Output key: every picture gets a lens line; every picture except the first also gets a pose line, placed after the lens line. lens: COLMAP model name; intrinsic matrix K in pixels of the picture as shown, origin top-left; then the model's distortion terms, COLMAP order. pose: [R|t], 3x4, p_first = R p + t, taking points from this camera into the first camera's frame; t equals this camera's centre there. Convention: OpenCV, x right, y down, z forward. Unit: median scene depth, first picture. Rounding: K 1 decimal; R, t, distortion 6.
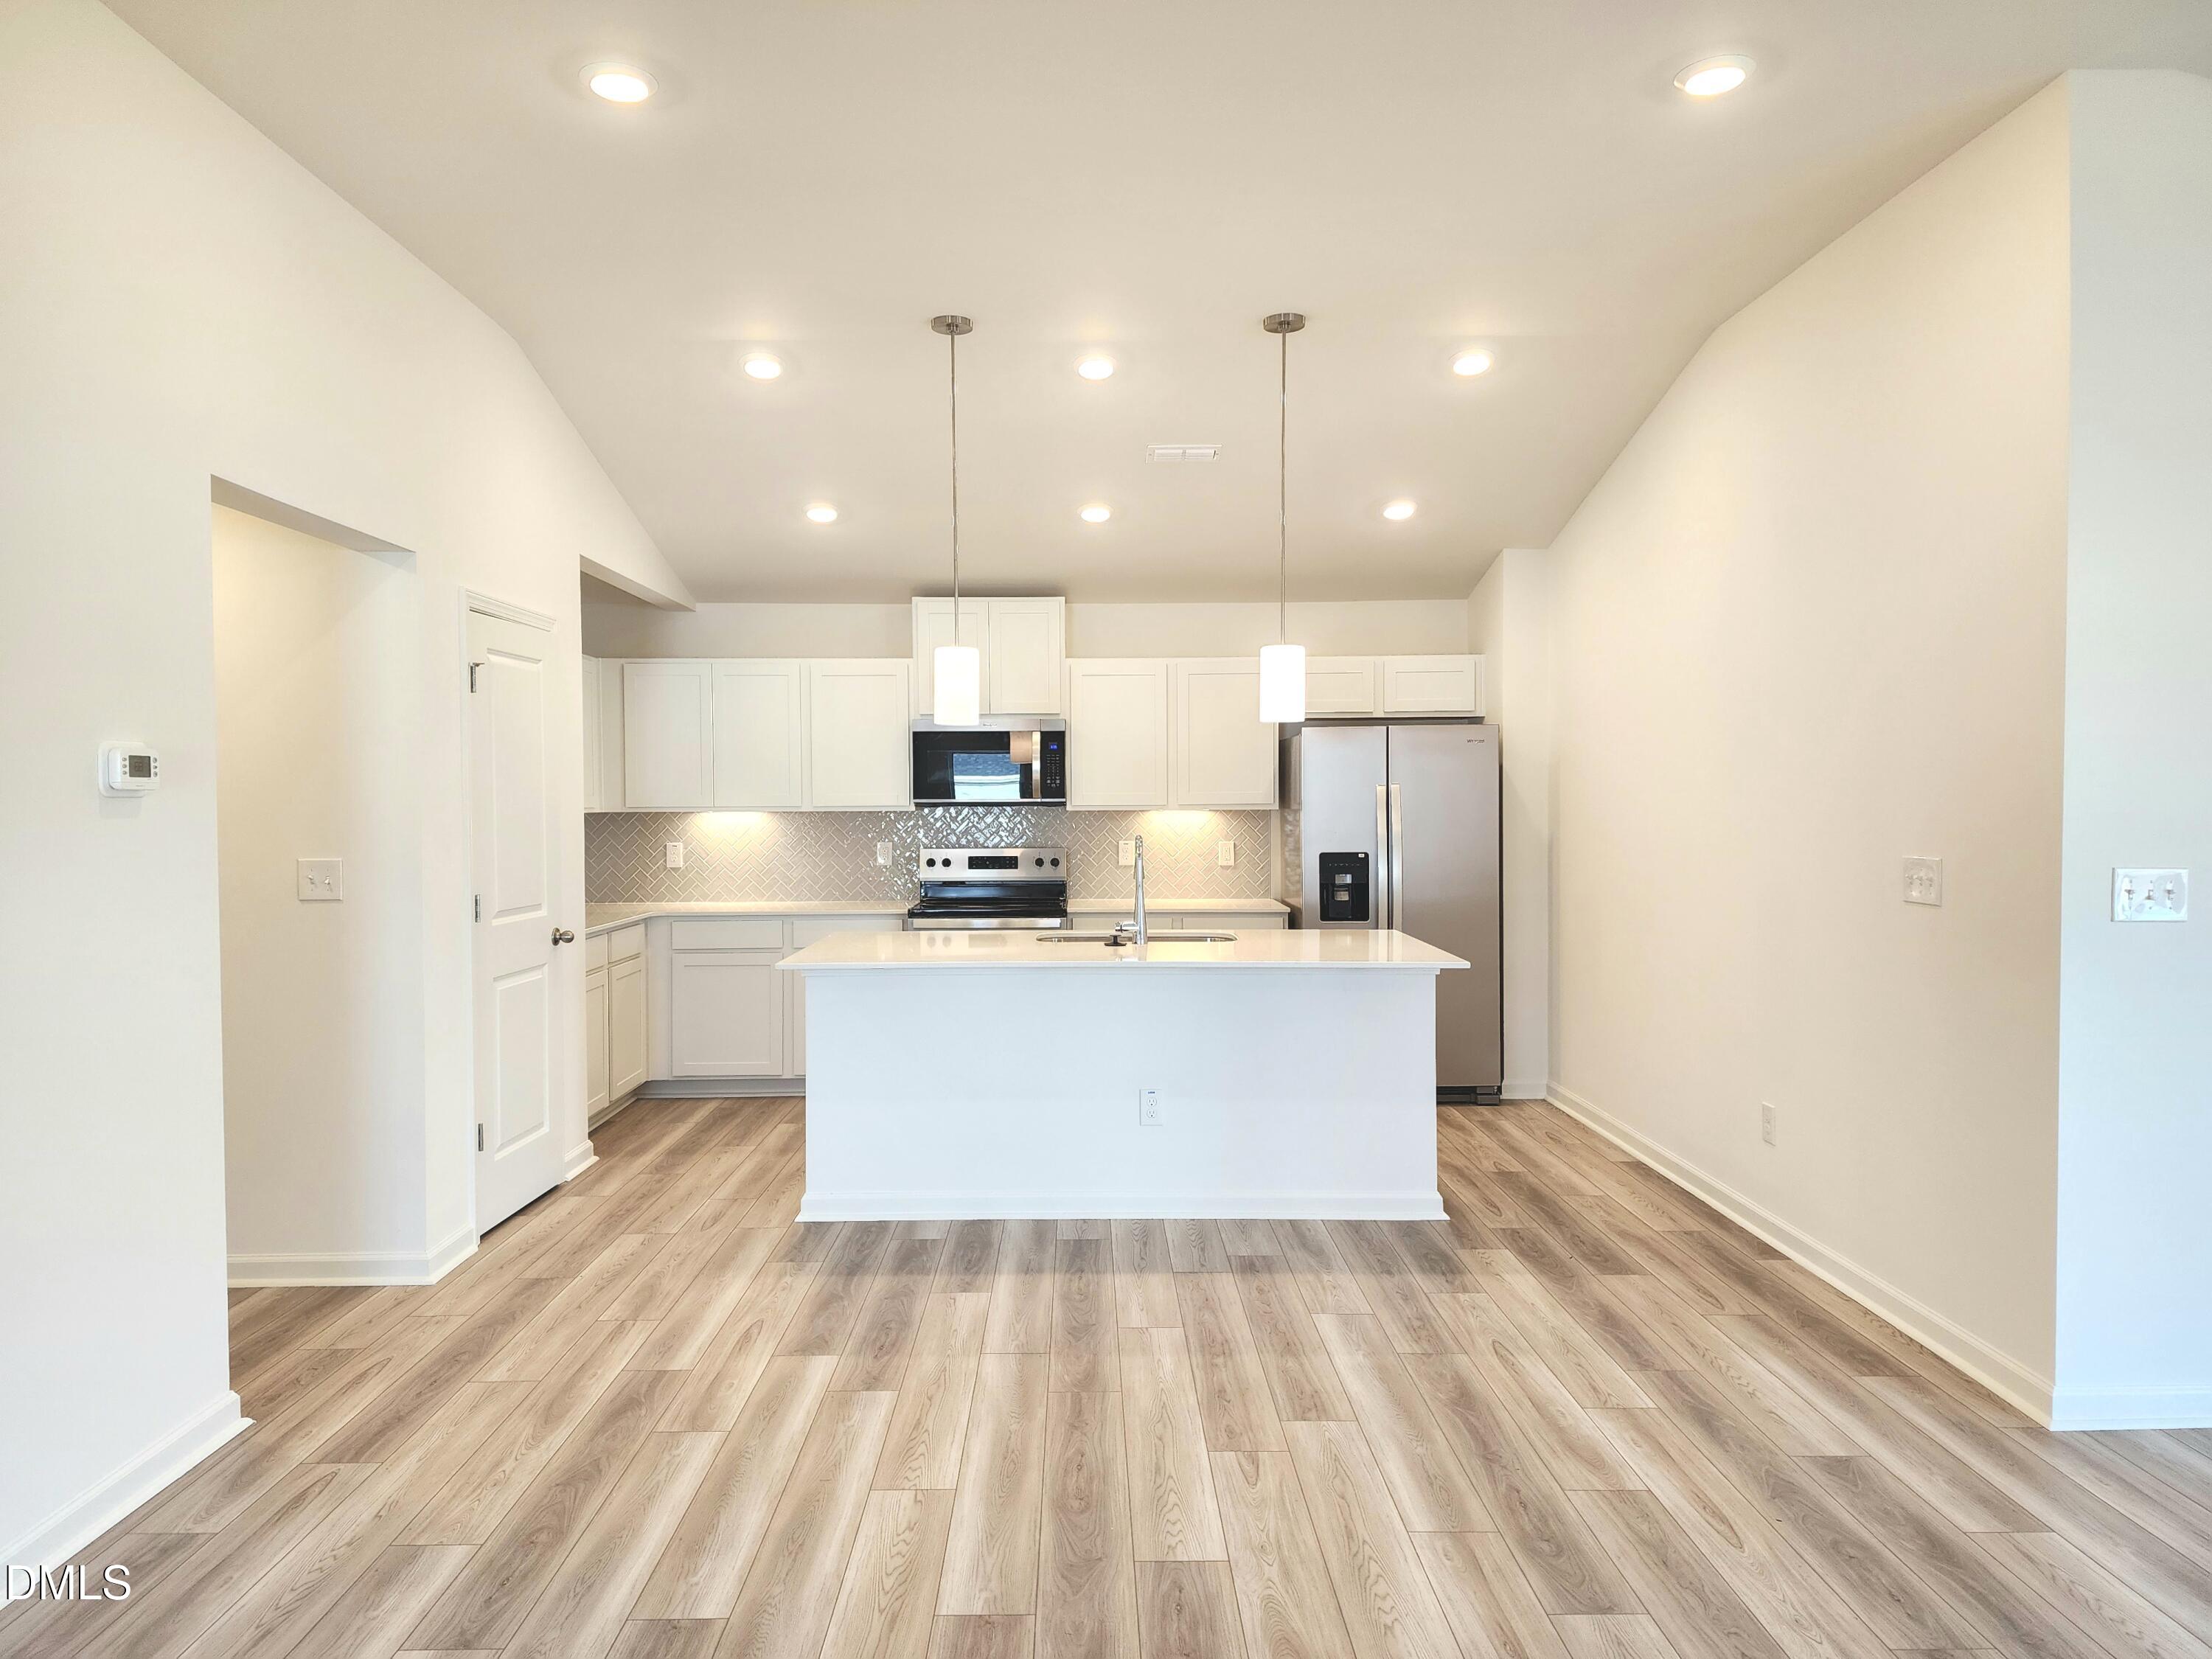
lens RADIAL K [[1477.1, 0, 1090.7], [0, 1477.1, 809.2], [0, 0, 1]] dist [0.039231, -0.018059]
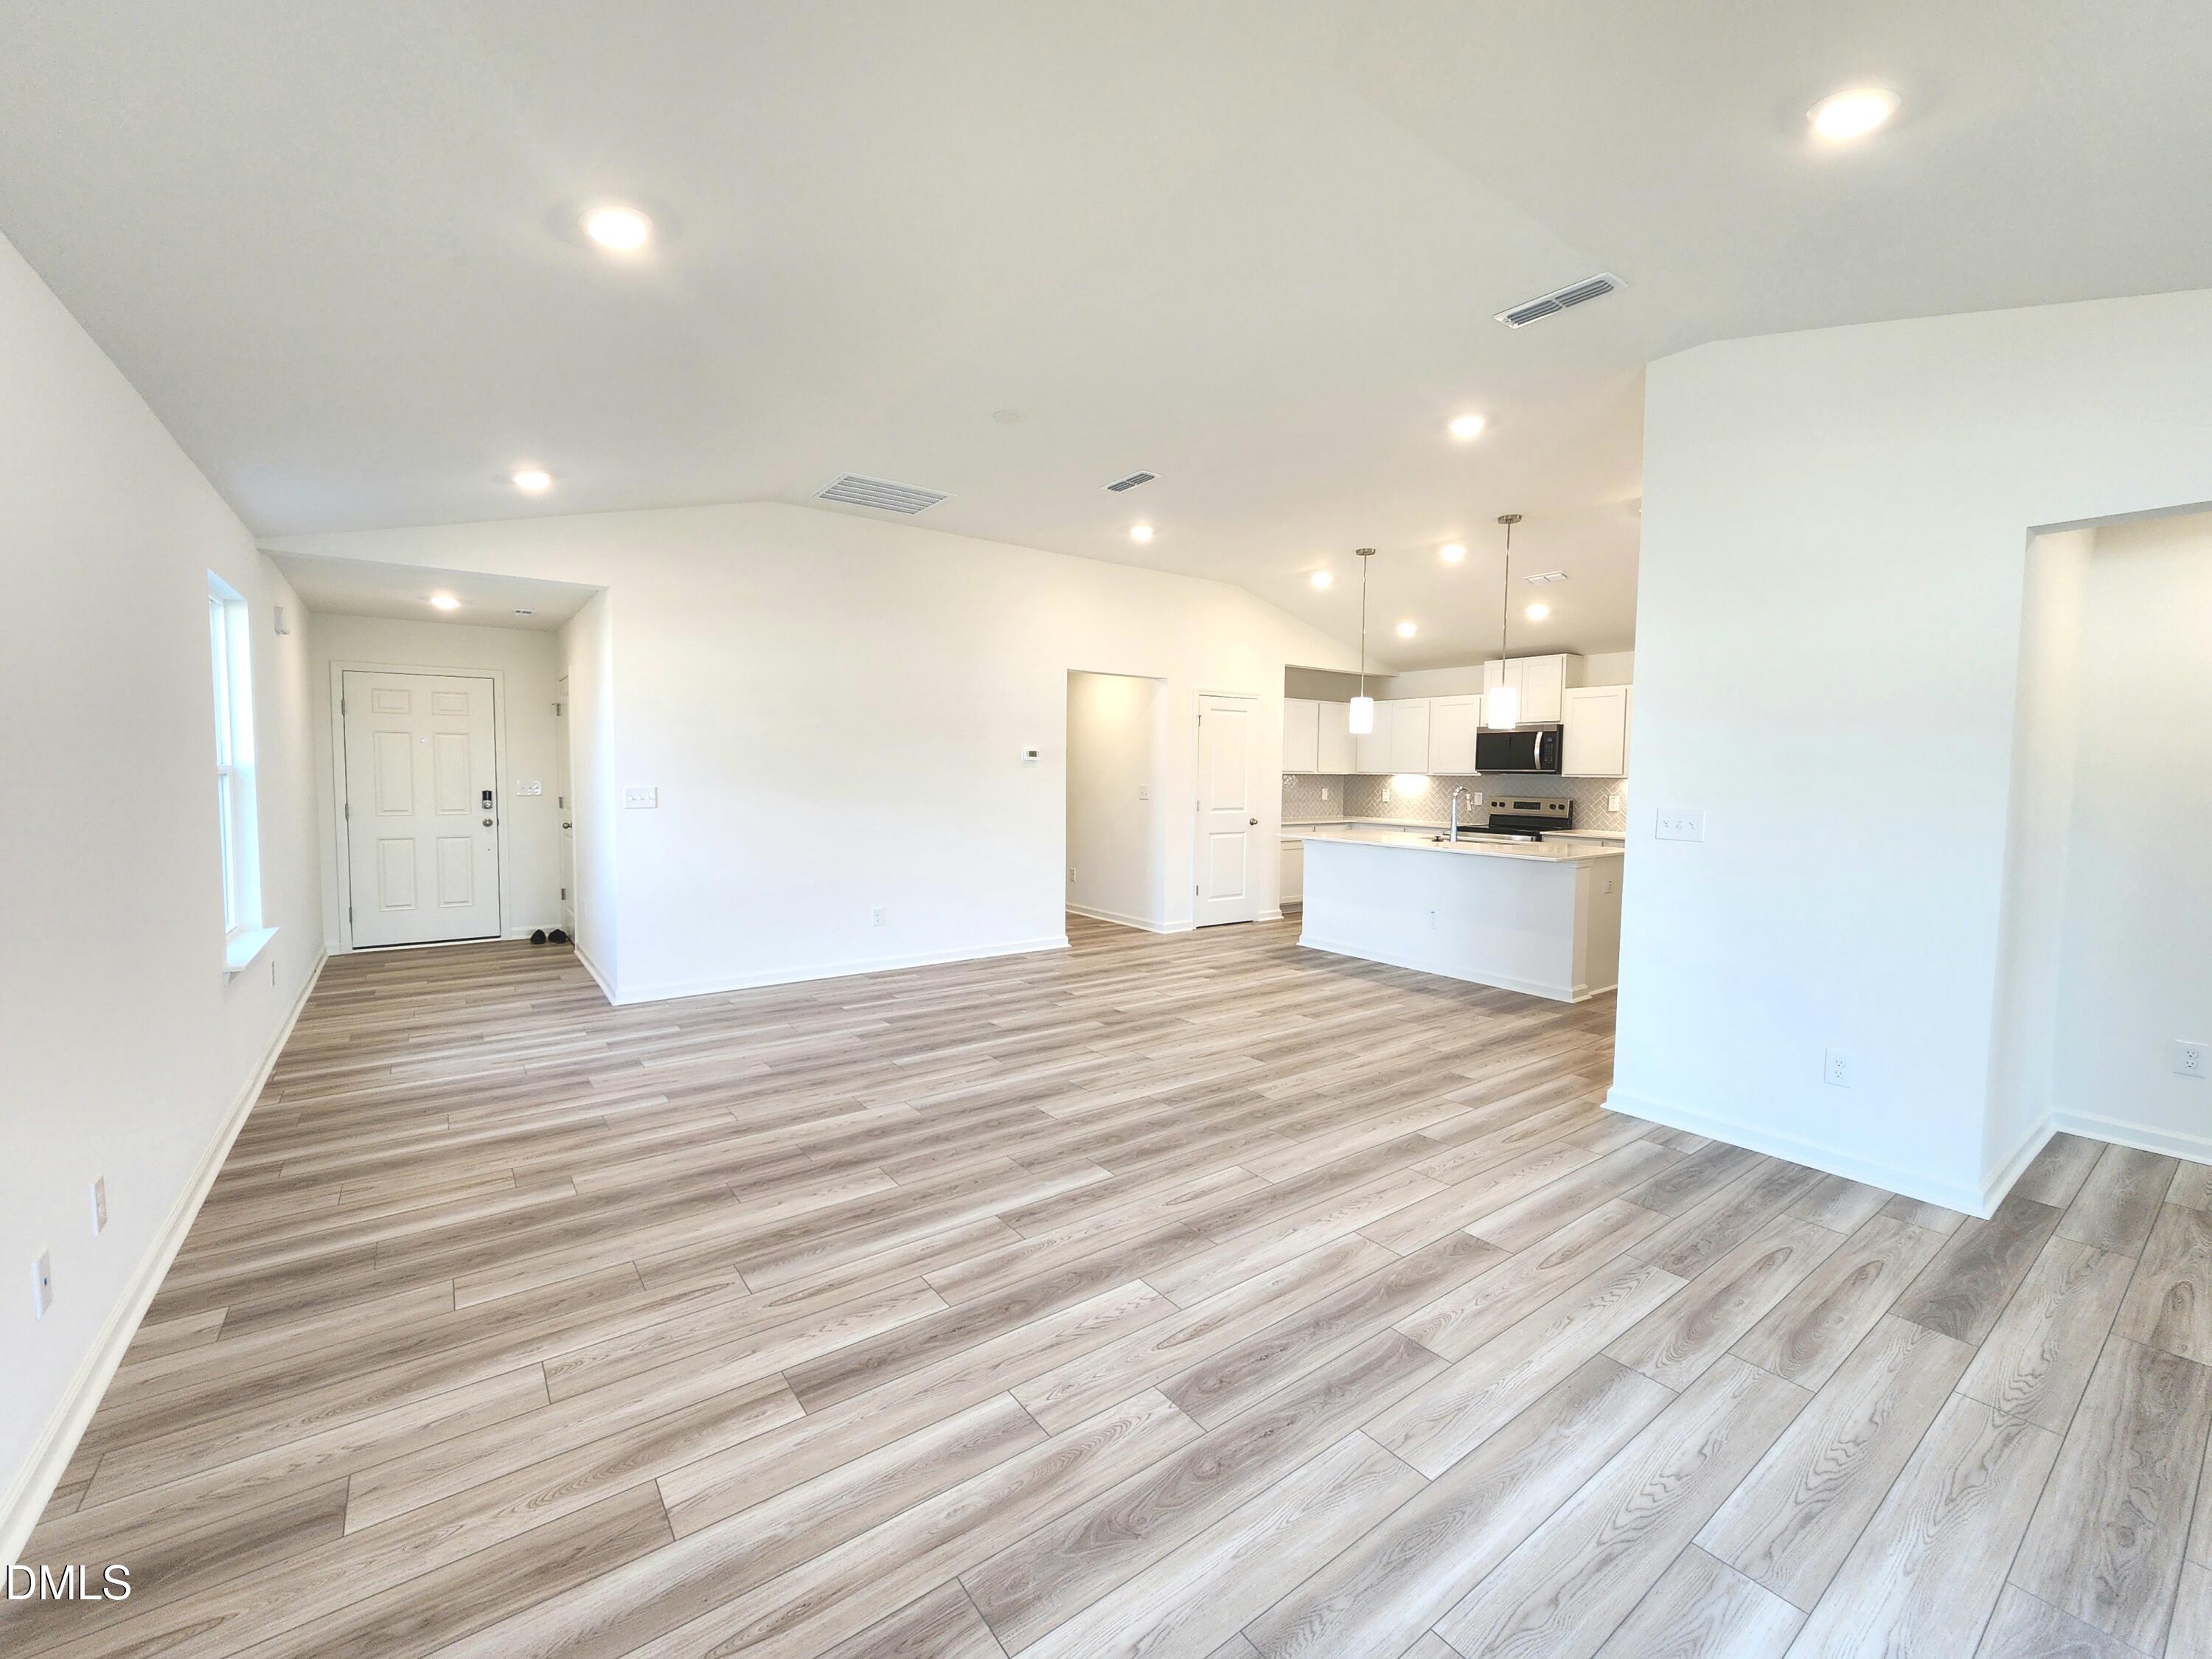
lens RADIAL K [[911.4, 0, 1096.0], [0, 911.4, 830.4], [0, 0, 1]] dist [0.003096, -0.000447]
pose [[0.585517, 0.065271, -0.808028, 0.660530], [-0.019427, 0.997597, 0.066507, 0.003666], [0.810428, -0.023243, 0.585378, -0.095850]]
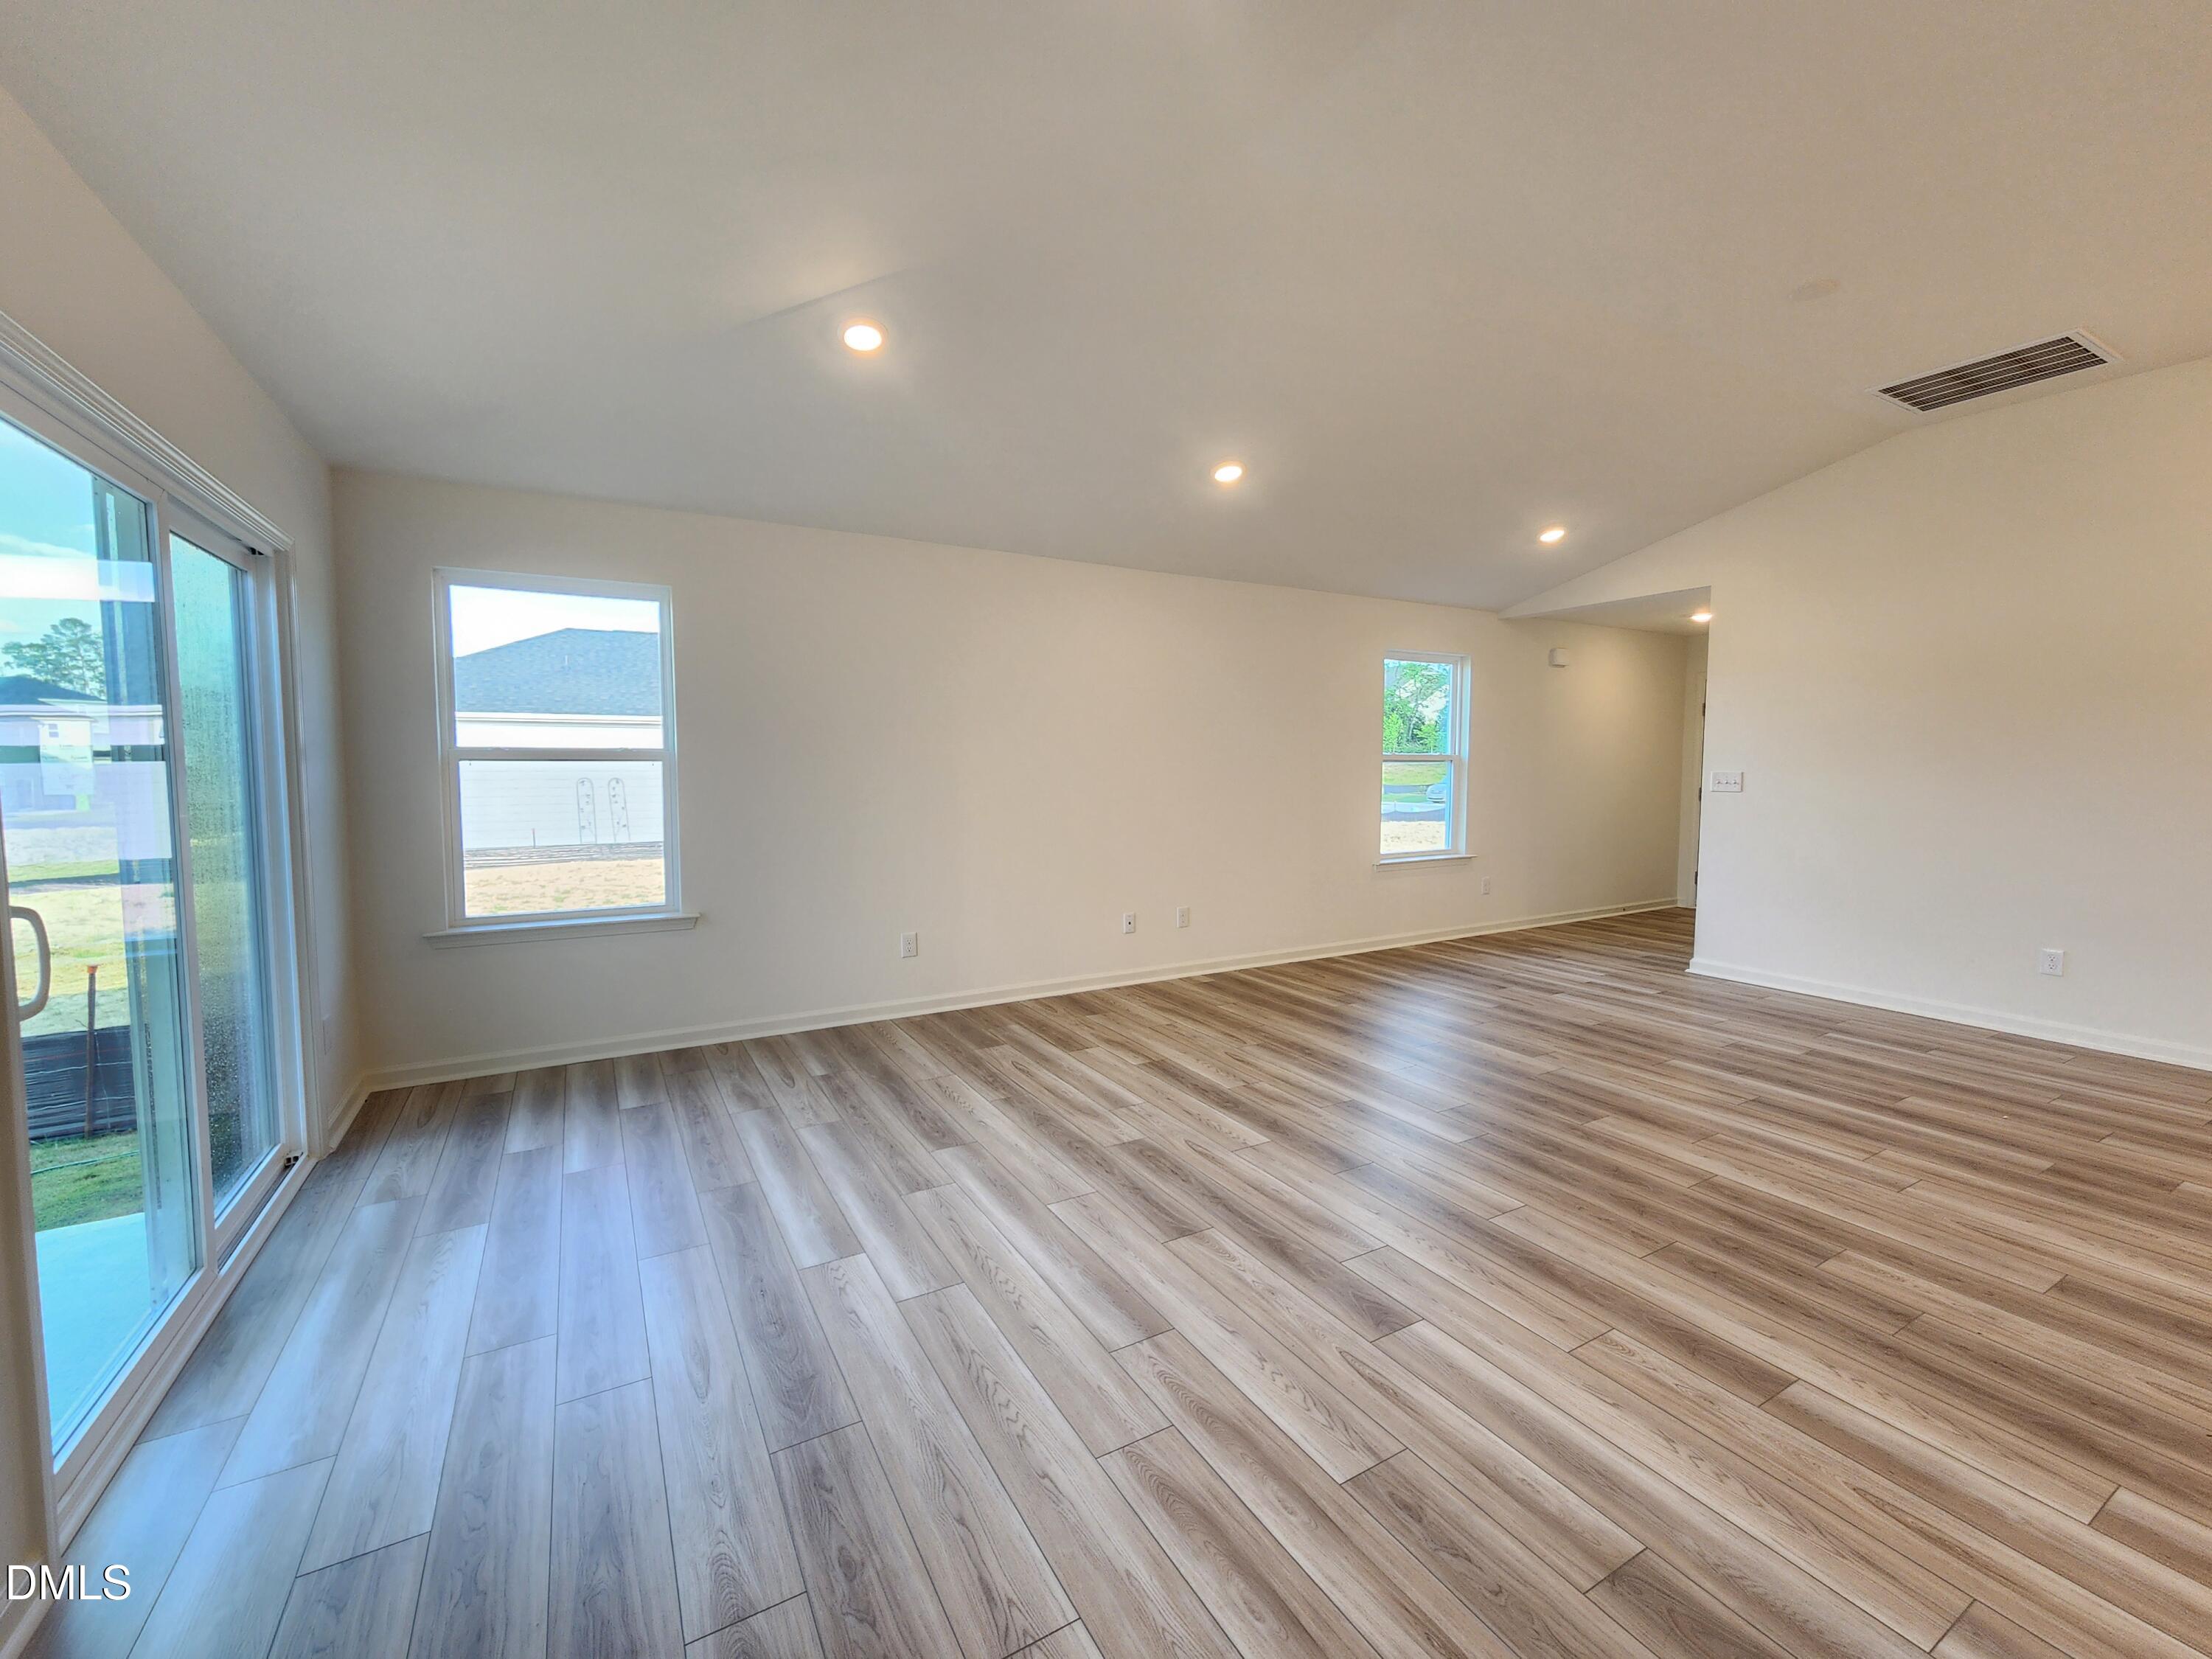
lens RADIAL K [[911.4, 0, 1105.1], [0, 911.4, 820.0], [0, 0, 1]] dist [0.003096, -0.000447]
pose [[-0.870794, 0.036047, -0.490325, 0.687001], [0.000290, 0.997346, 0.072806, 0.010411], [0.491648, 0.063256, -0.868494, 0.566465]]
